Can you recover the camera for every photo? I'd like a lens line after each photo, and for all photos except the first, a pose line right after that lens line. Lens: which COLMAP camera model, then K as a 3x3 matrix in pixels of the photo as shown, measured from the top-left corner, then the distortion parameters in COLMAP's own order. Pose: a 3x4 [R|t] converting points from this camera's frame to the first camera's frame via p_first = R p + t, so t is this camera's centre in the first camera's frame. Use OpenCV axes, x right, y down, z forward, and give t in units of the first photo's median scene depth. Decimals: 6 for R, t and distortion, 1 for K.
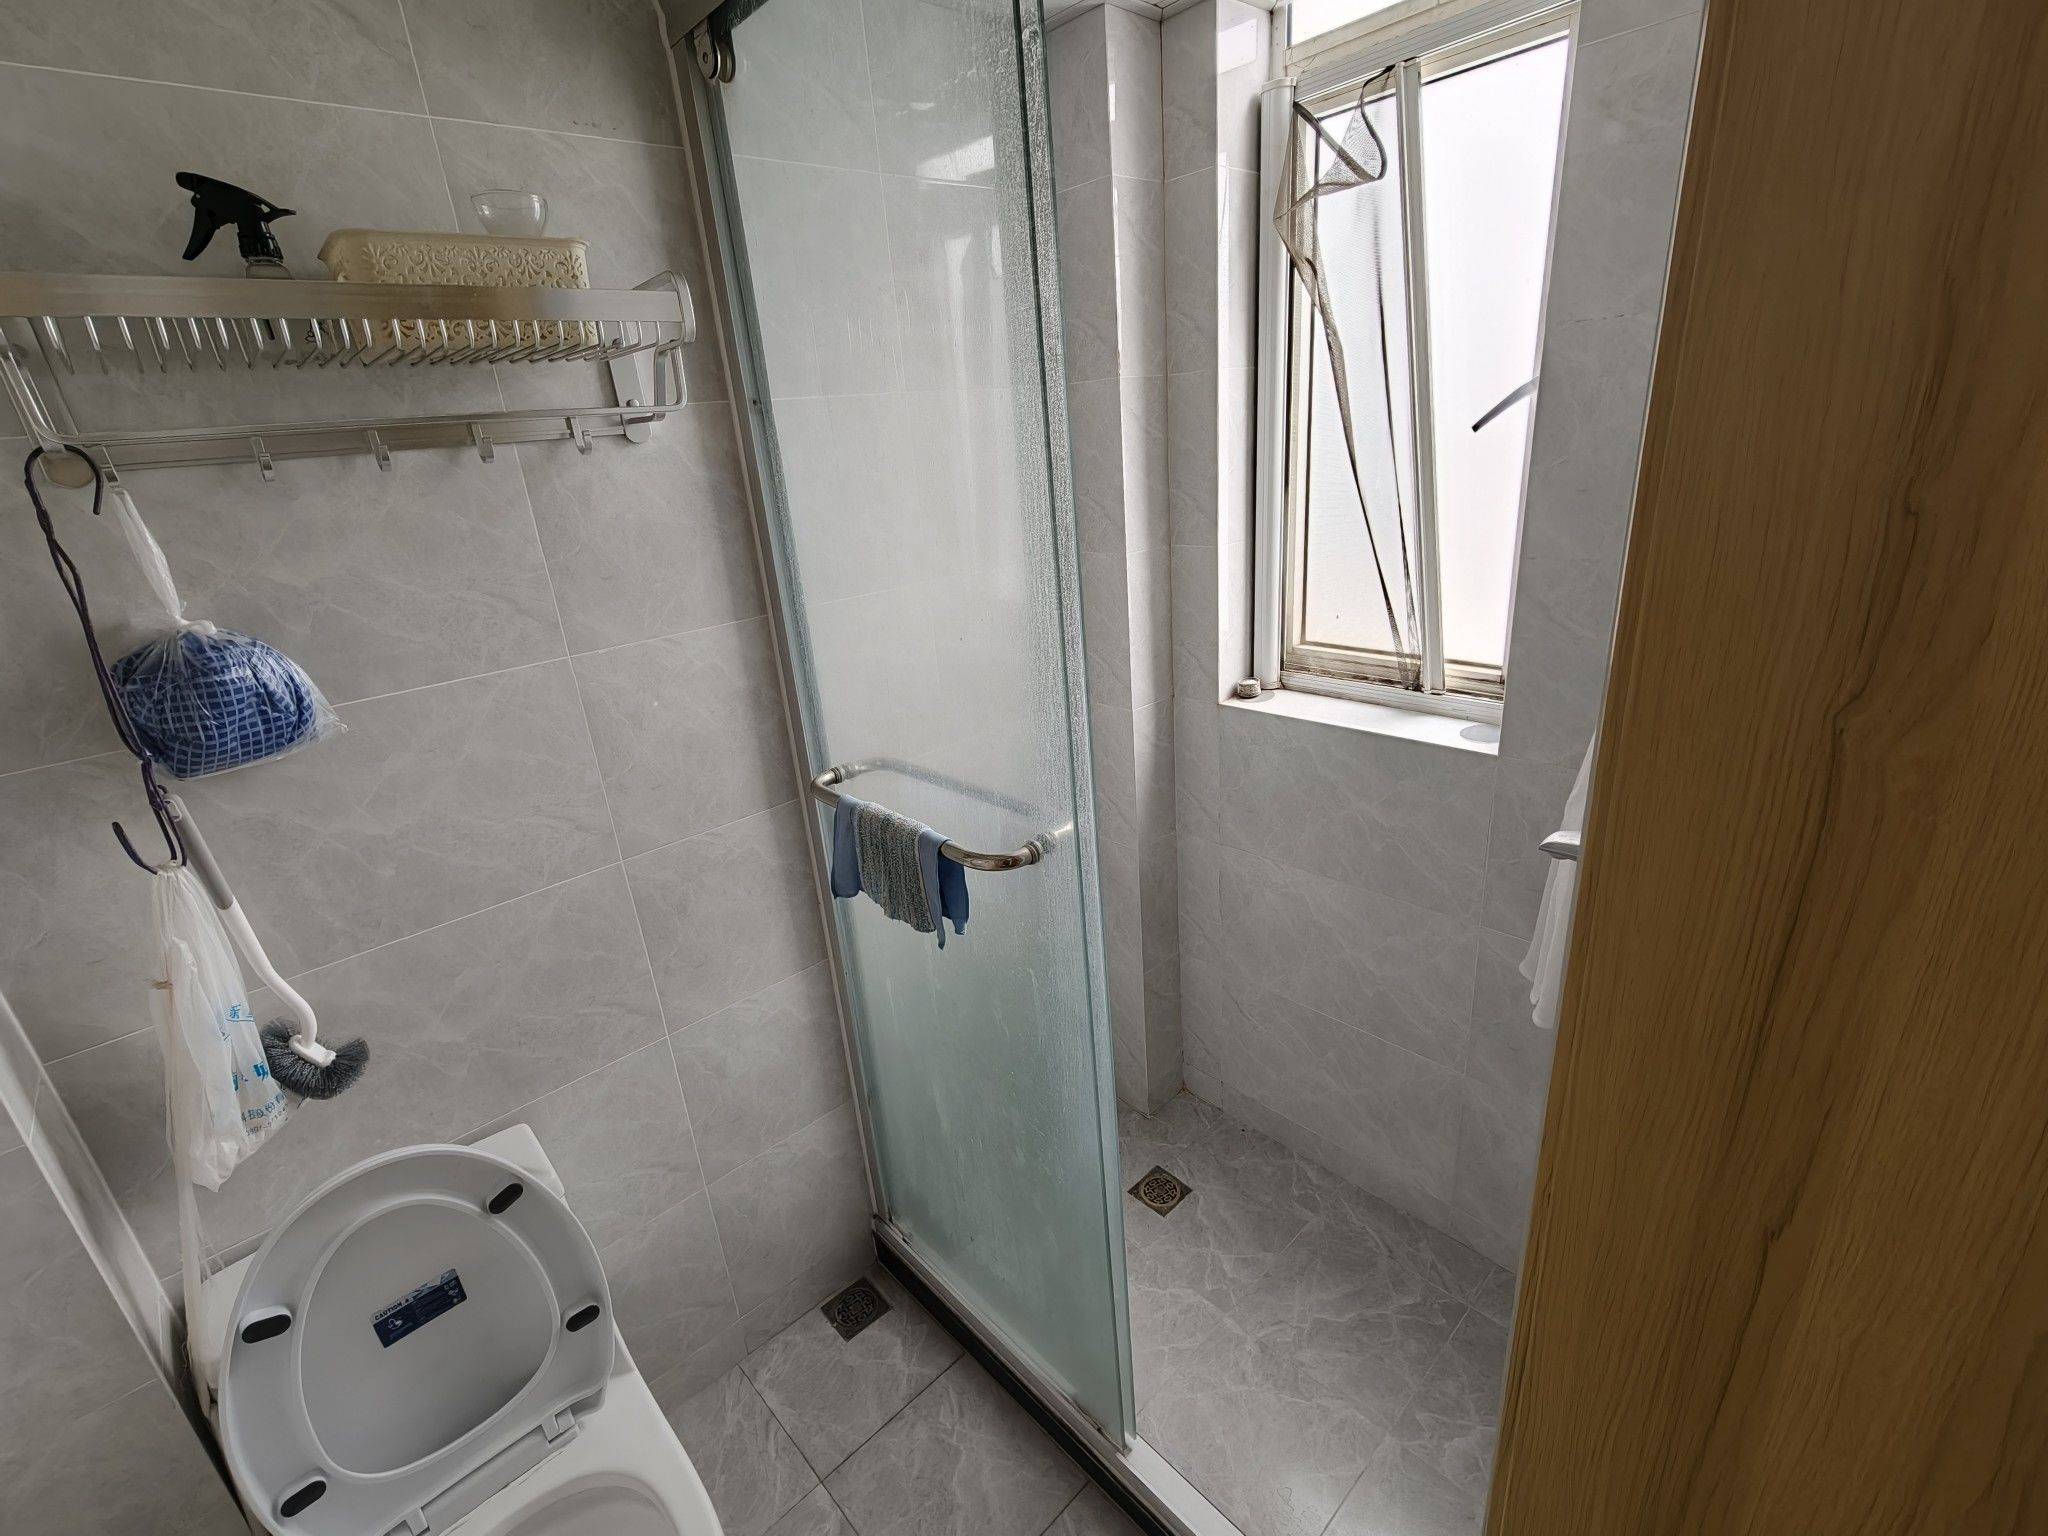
lens RADIAL K [[918.5, 0, 1025.2], [0, 918.5, 768.0], [0, 0, 1]] dist [0.004033, 0.000924]
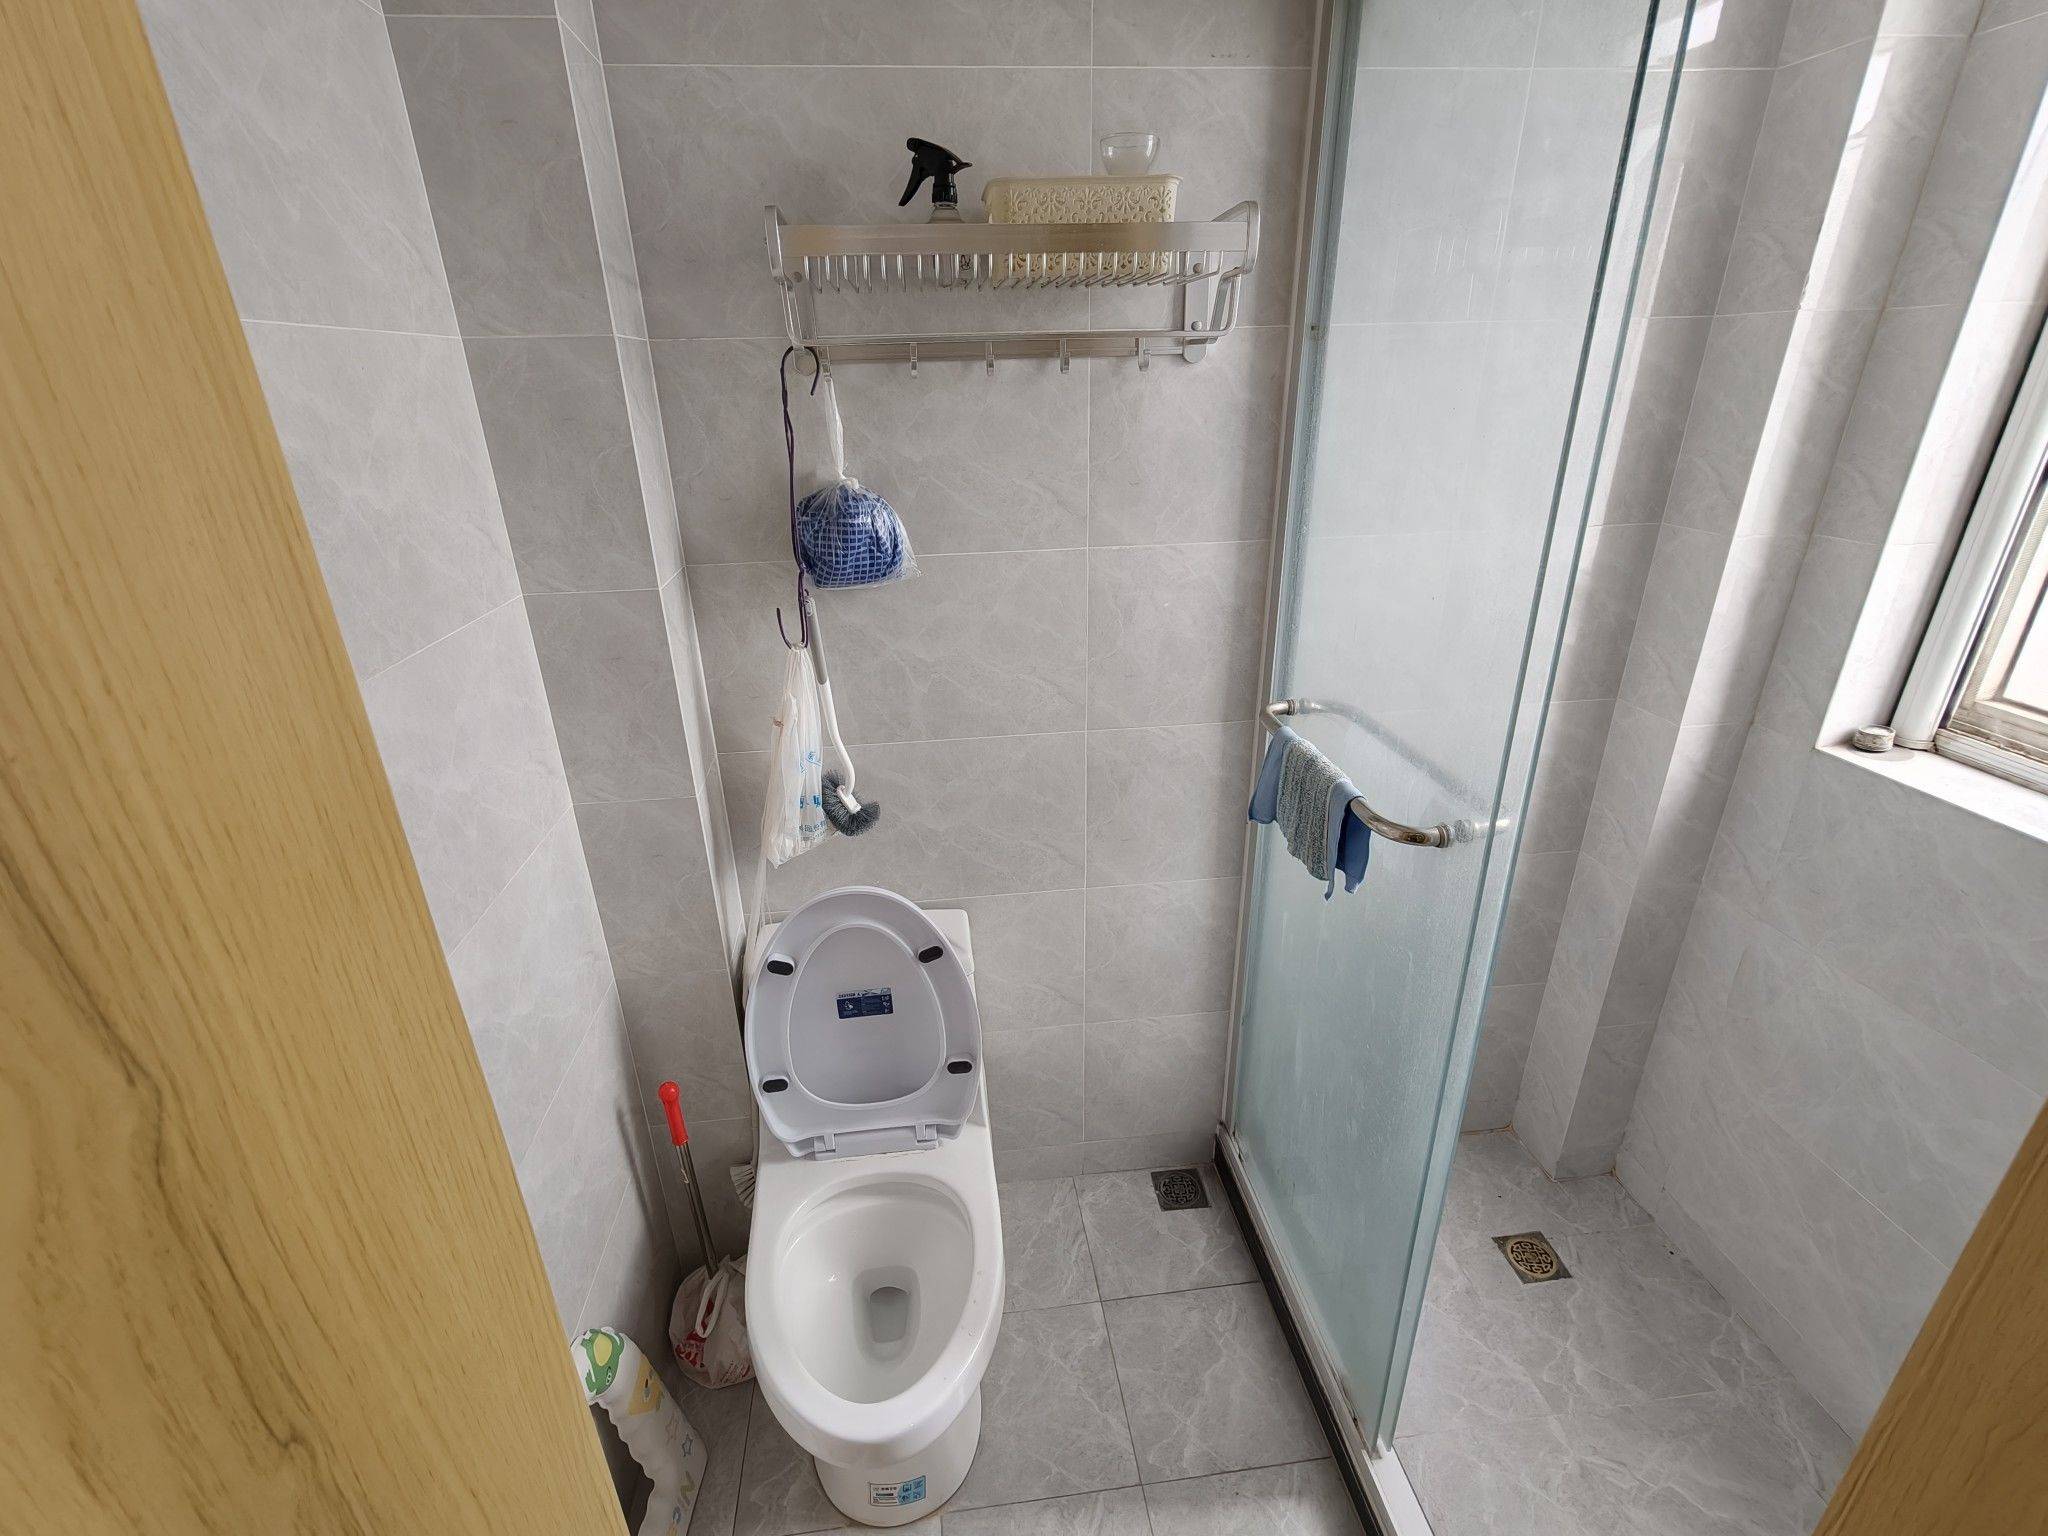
lens RADIAL K [[918.5, 0, 1018.0], [0, 918.5, 768.3], [0, 0, 1]] dist [0.004033, 0.000924]
pose [[0.811719, 0.289631, -0.507175, 0.096199], [-0.245639, 0.957138, 0.153454, -0.010524], [0.529881, 0.000020, 0.848072, -0.028203]]
